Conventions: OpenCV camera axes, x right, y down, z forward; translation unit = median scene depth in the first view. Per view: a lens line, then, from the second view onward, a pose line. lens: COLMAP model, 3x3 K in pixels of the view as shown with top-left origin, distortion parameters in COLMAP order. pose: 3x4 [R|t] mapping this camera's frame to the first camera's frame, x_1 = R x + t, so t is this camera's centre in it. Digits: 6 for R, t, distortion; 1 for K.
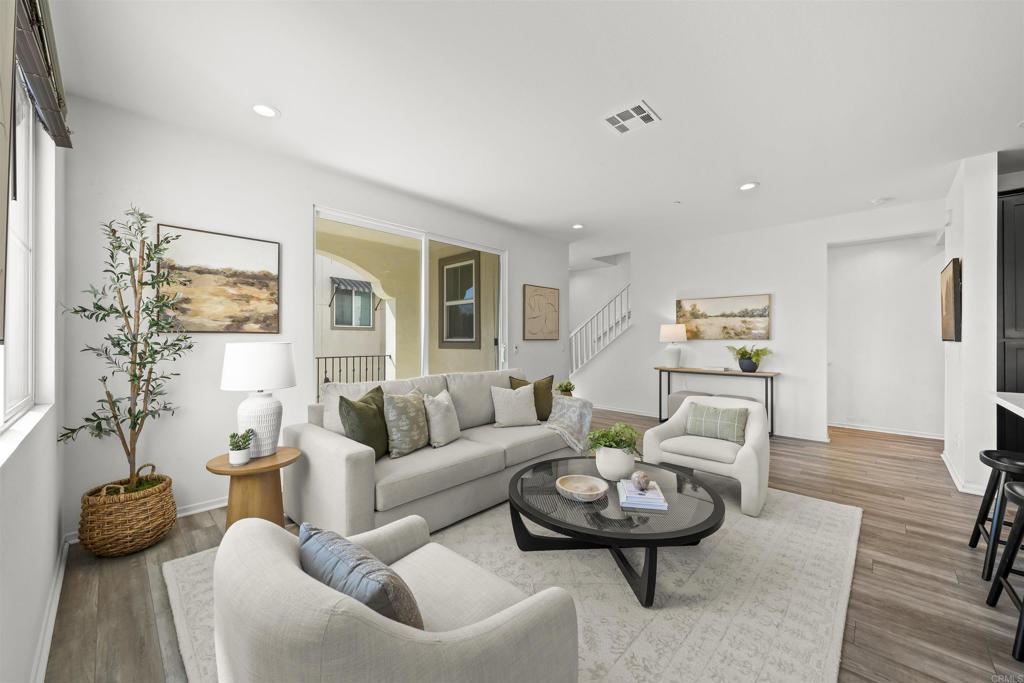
lens RADIAL K [[381.4, 0, 512.3], [0, 381.4, 338.4], [0, 0, 1]] dist [-0.002371, 0.000057]
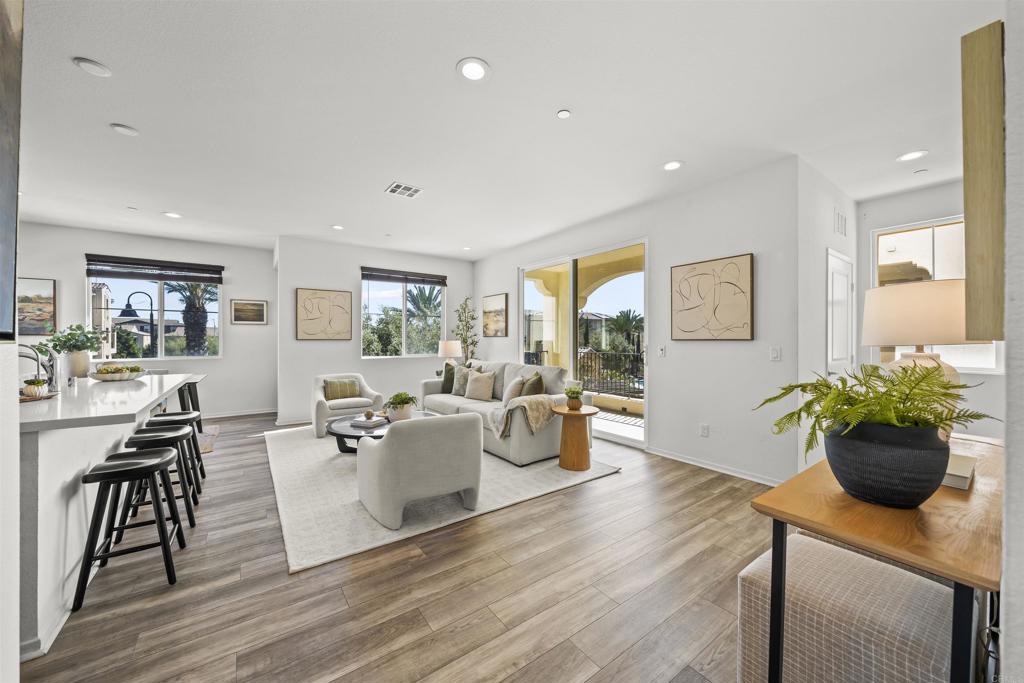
lens RADIAL K [[381.4, 0, 513.9], [0, 381.4, 340.0], [0, 0, 1]] dist [-0.002371, 0.000057]
pose [[-0.175525, -0.003533, -0.984469, 1.233206], [-0.002129, 0.999993, -0.003209, 0.009377], [0.984473, 0.001533, -0.175531, 1.220605]]
